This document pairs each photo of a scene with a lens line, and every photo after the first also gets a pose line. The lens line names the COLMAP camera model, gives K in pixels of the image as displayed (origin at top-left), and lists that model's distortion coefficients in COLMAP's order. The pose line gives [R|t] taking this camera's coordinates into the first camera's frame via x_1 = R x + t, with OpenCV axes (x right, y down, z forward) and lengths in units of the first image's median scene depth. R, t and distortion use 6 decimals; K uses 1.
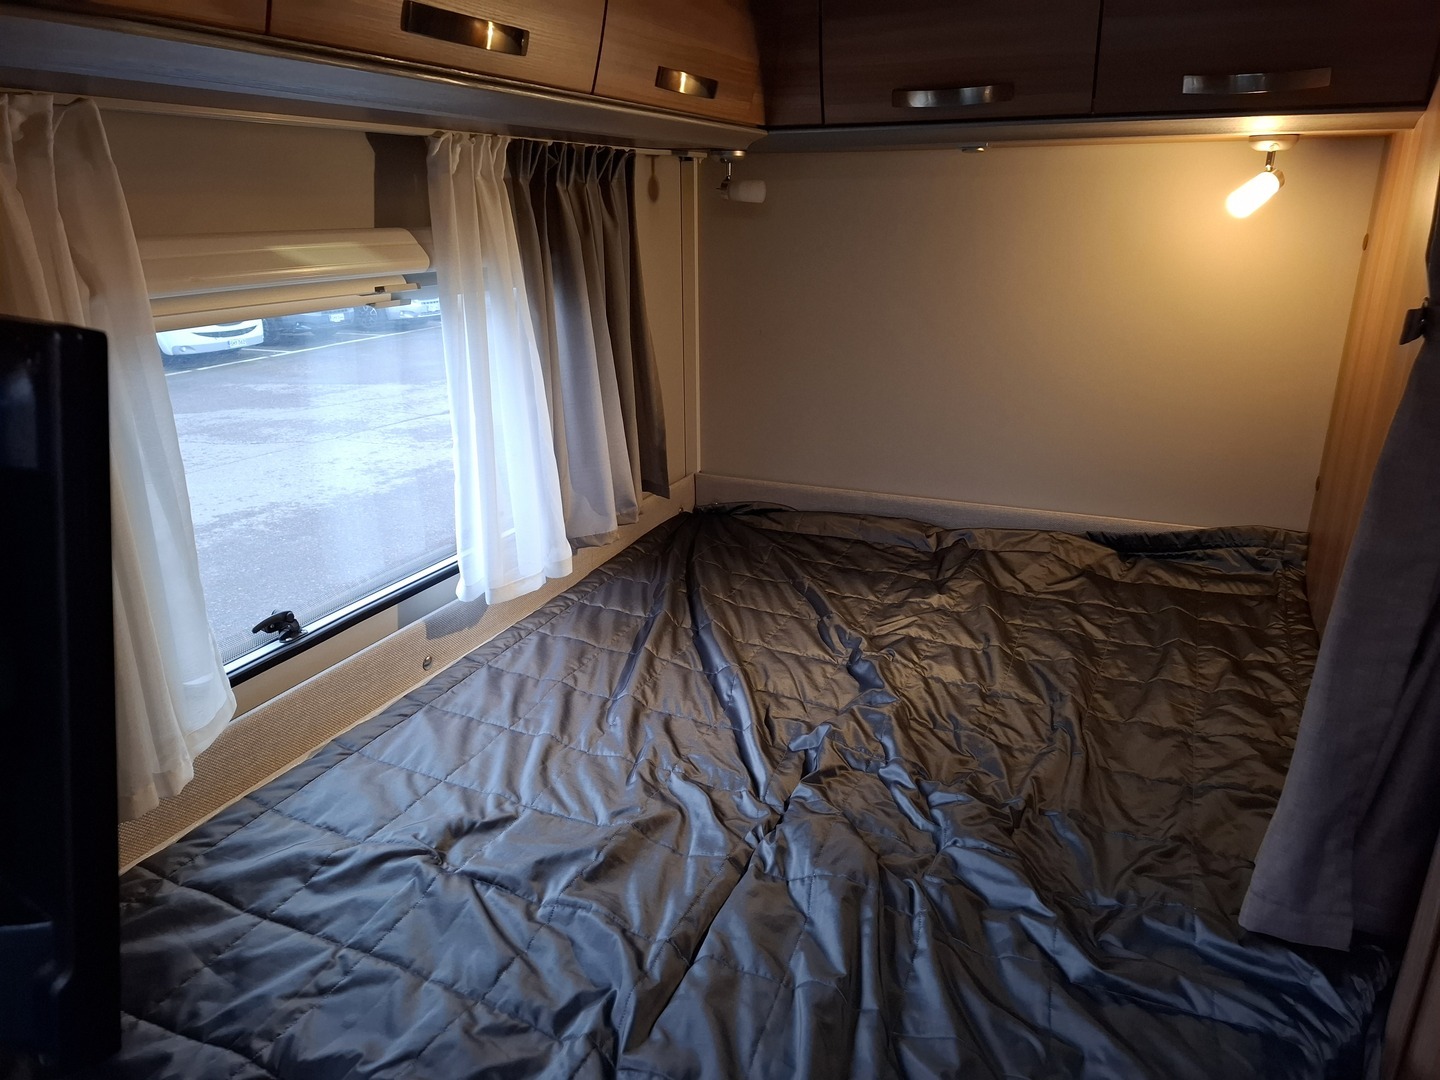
lens RADIAL K [[975.4, 0, 720.0], [0, 975.4, 540.0], [0, 0, 1]] dist [0.056424, -0.052378]
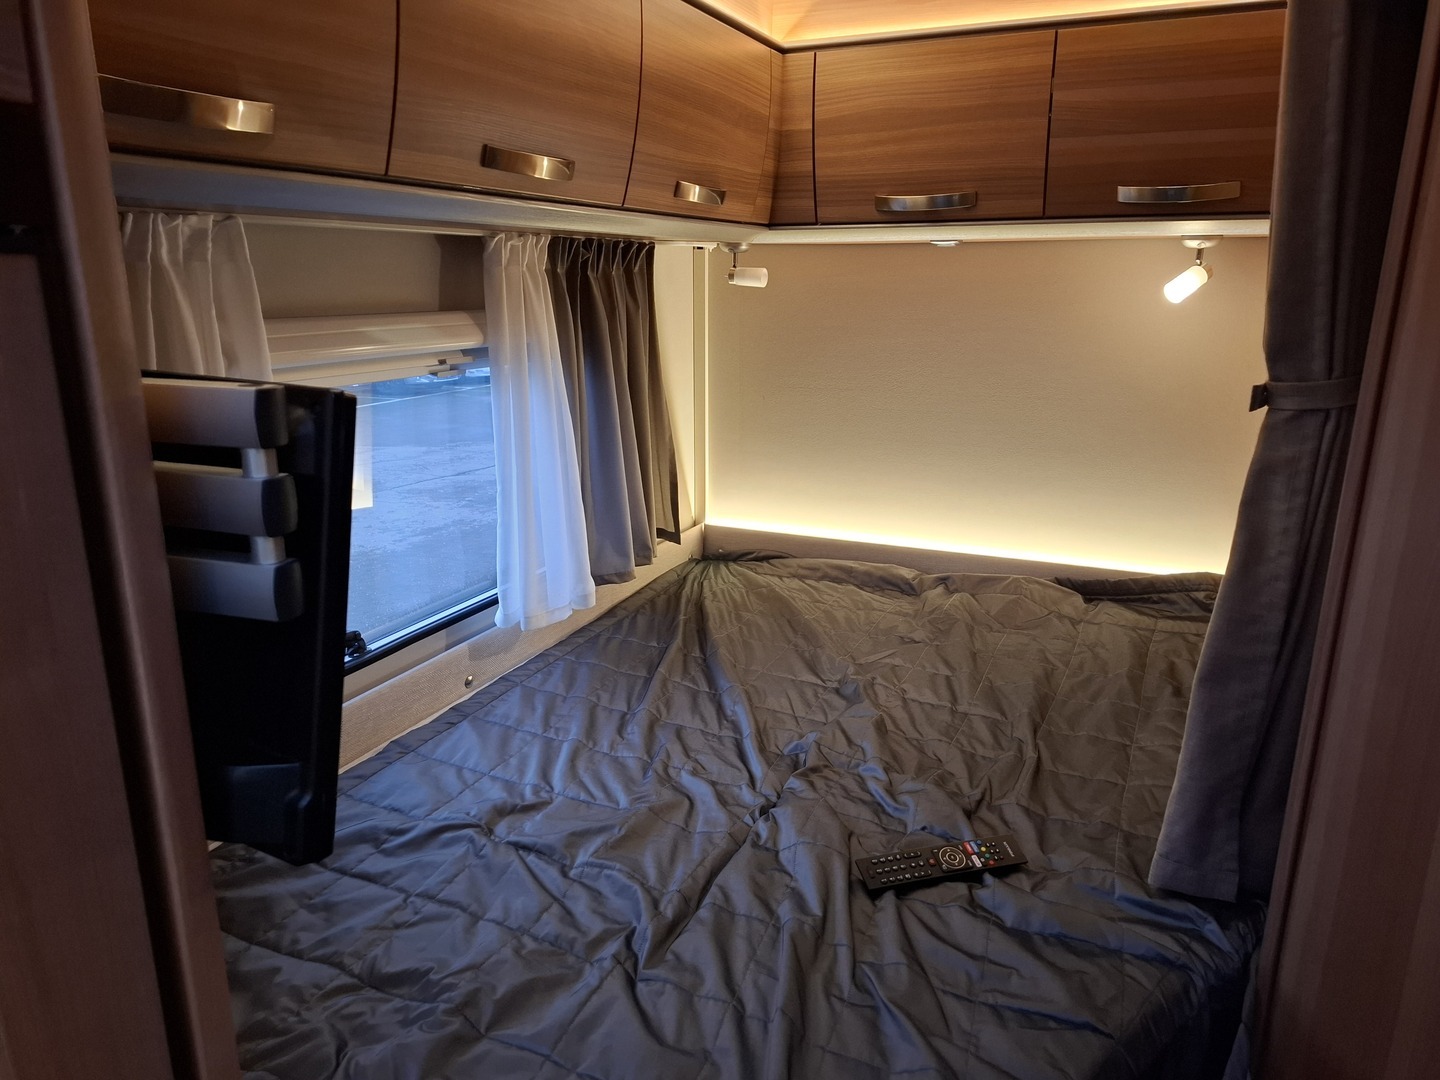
lens RADIAL K [[998.9, 0, 738.2], [0, 998.9, 552.7], [0, 0, 1]] dist [0.065200, -0.066335]
pose [[0.999955, 0.006066, 0.007263, 0.007697], [-0.005654, 0.998446, -0.055439, 0.044964], [-0.007588, 0.055395, 0.998436, -0.217280]]
